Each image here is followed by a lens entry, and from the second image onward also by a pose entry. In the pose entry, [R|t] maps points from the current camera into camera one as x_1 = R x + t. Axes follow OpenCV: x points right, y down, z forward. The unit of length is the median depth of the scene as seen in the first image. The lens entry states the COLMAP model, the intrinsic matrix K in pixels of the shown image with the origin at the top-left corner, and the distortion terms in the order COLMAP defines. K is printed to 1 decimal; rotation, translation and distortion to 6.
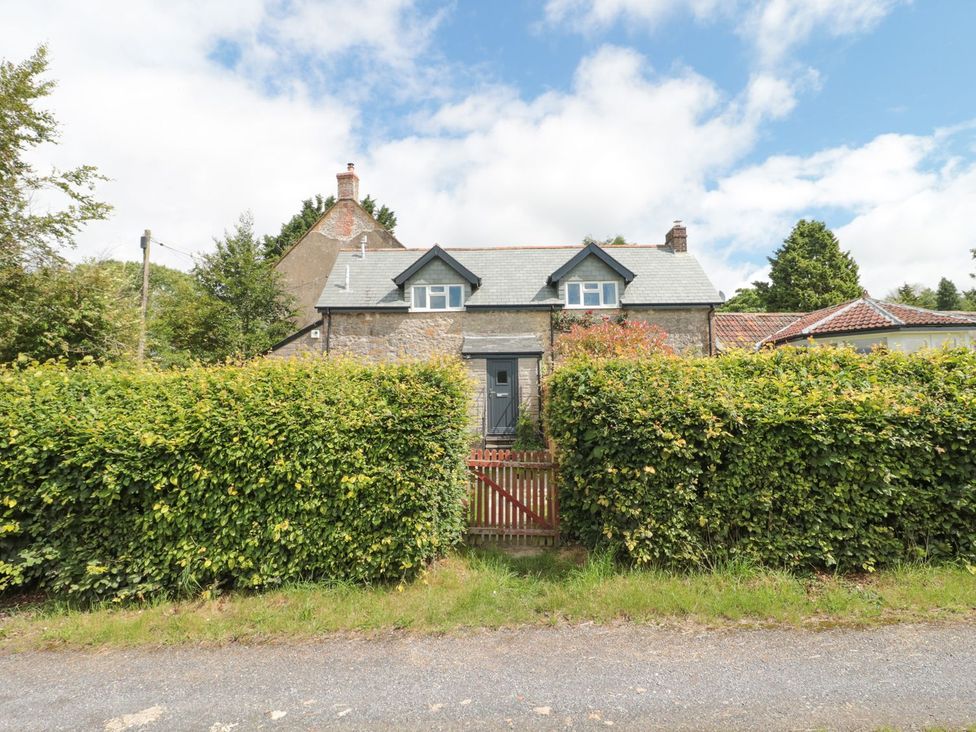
lens RADIAL K [[519.1, 0, 484.1], [0, 519.1, 367.8], [0, 0, 1]] dist [-0.010902, -0.002167]
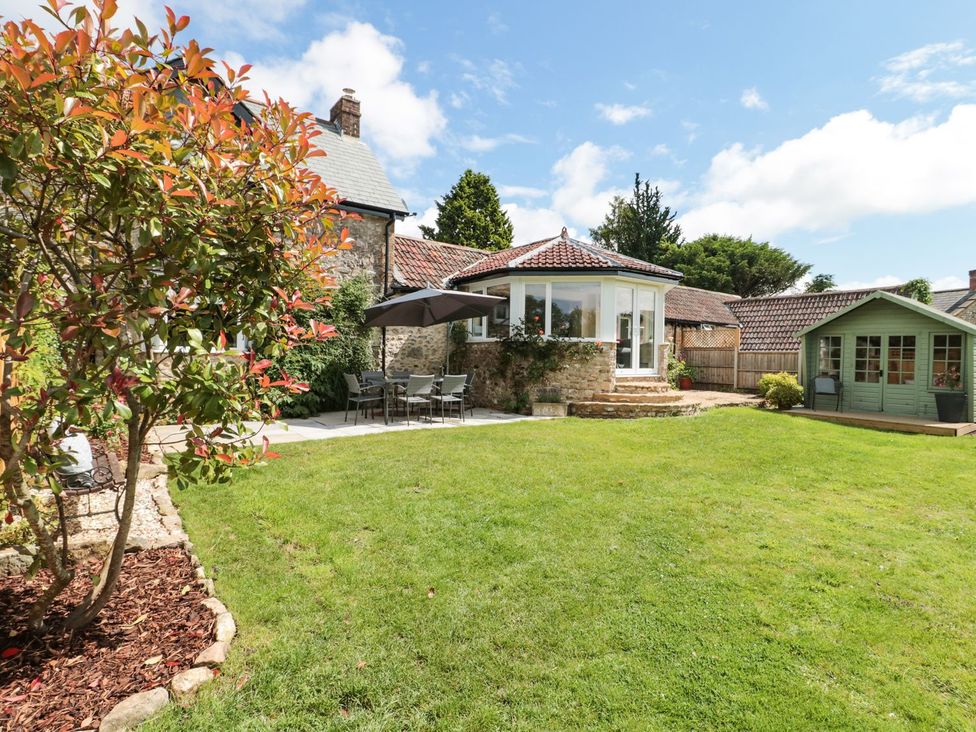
lens RADIAL K [[519.1, 0, 489.3], [0, 519.1, 360.9], [0, 0, 1]] dist [-0.010902, -0.002167]
pose [[0.793607, 0.020325, 0.608092, 0.068839], [-0.070620, 0.995764, 0.058882, 0.011034], [-0.604319, -0.089672, 0.791680, 0.192388]]
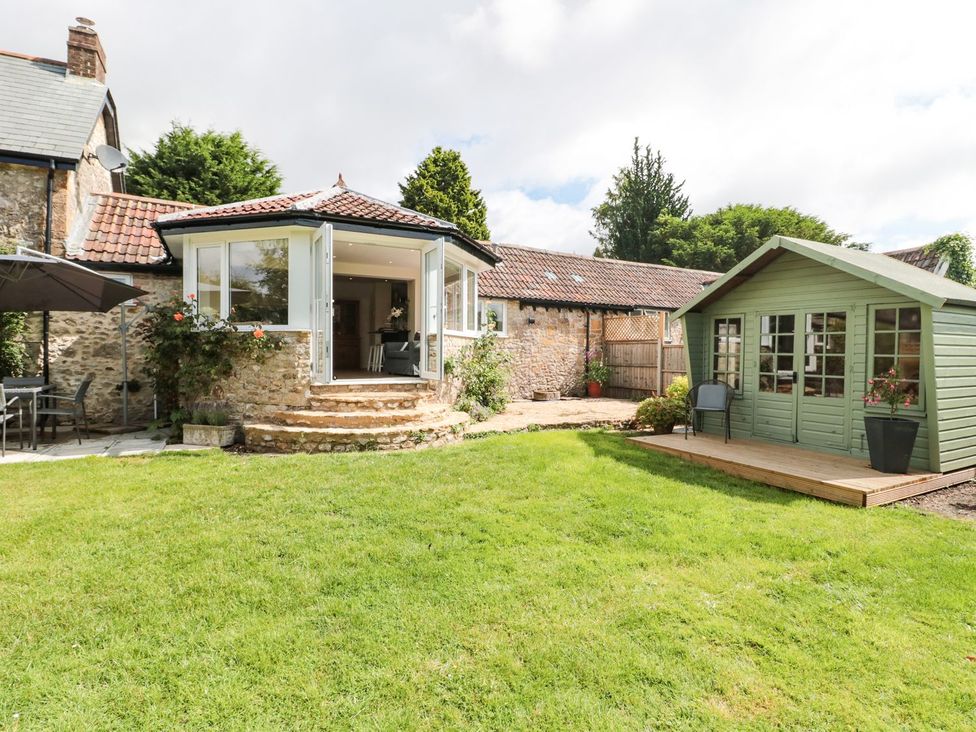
lens RADIAL K [[519.1, 0, 481.9], [0, 519.1, 359.5], [0, 0, 1]] dist [-0.010902, -0.002167]
pose [[0.881925, 0.014197, 0.471177, 0.295740], [-0.053058, 0.996184, 0.069295, 0.006090], [-0.468395, -0.086113, 0.879313, 0.185582]]
